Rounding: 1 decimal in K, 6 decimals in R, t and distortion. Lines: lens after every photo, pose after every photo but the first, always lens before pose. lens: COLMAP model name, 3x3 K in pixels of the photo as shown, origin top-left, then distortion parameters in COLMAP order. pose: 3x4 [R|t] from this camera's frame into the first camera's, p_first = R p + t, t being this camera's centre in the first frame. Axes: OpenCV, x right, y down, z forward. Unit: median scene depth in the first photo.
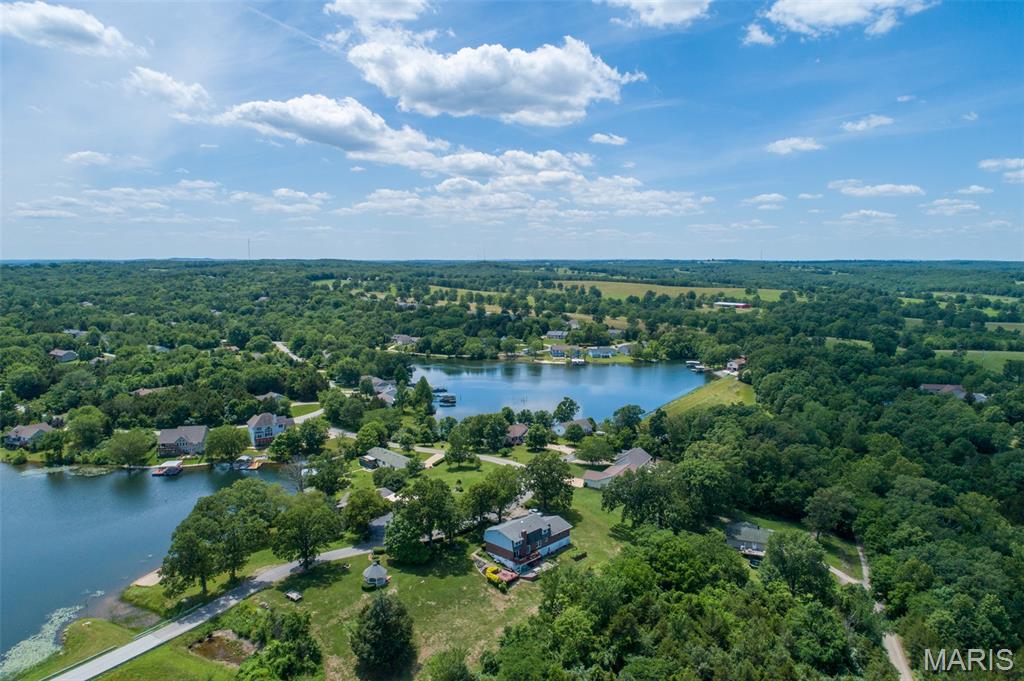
lens RADIAL K [[690.9, 0, 516.8], [0, 690.9, 336.2], [0, 0, 1]] dist [-0.002742, 0.009335]
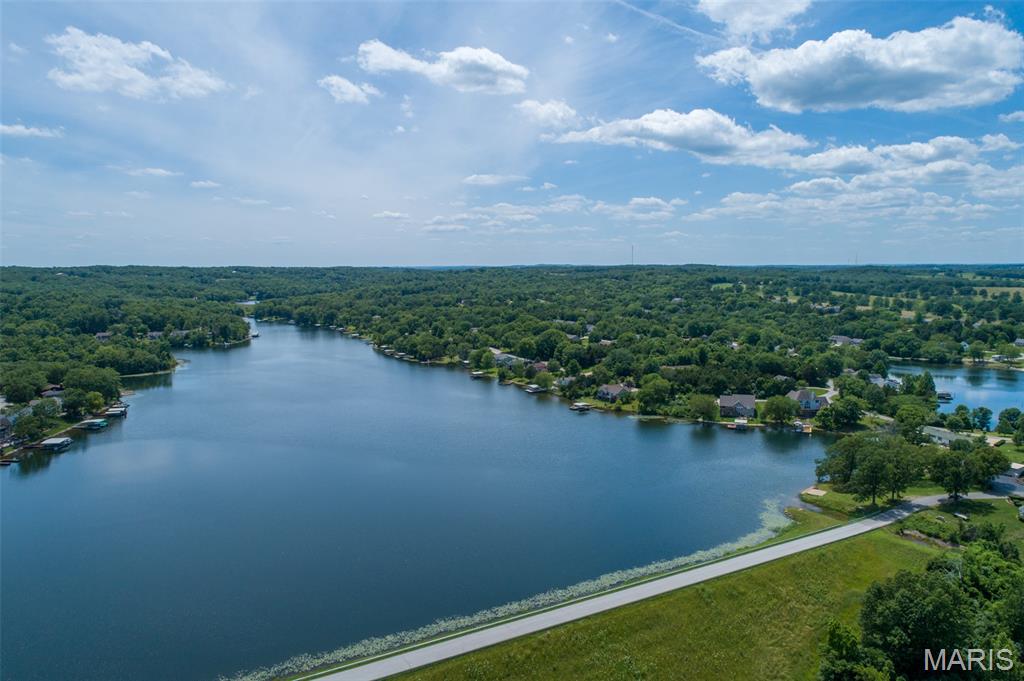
lens RADIAL K [[690.9, 0, 511.7], [0, 690.9, 344.1], [0, 0, 1]] dist [-0.002742, 0.009335]
pose [[0.883565, 0.049010, -0.465737, -0.087062], [-0.047514, 0.998759, 0.014960, 0.013157], [0.465892, 0.008910, 0.884797, -0.099430]]
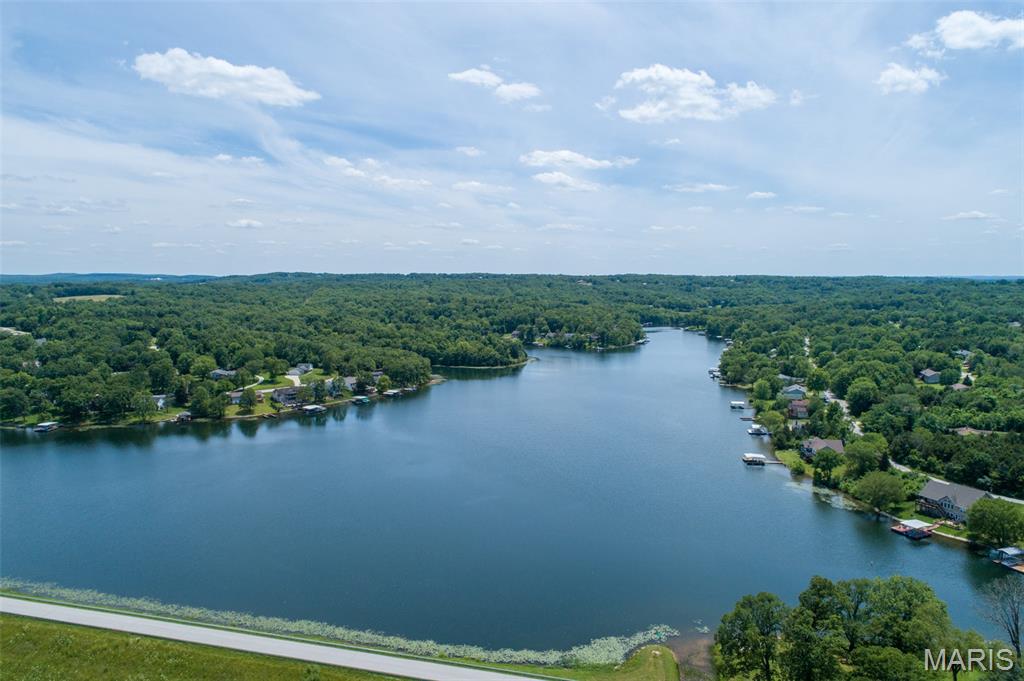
lens RADIAL K [[690.9, 0, 517.3], [0, 690.9, 337.6], [0, 0, 1]] dist [-0.002742, 0.009335]
pose [[0.311701, 0.085600, -0.946317, 0.033272], [-0.106218, 0.992831, 0.054821, -0.009044], [0.944225, 0.083428, 0.318559, 0.083003]]
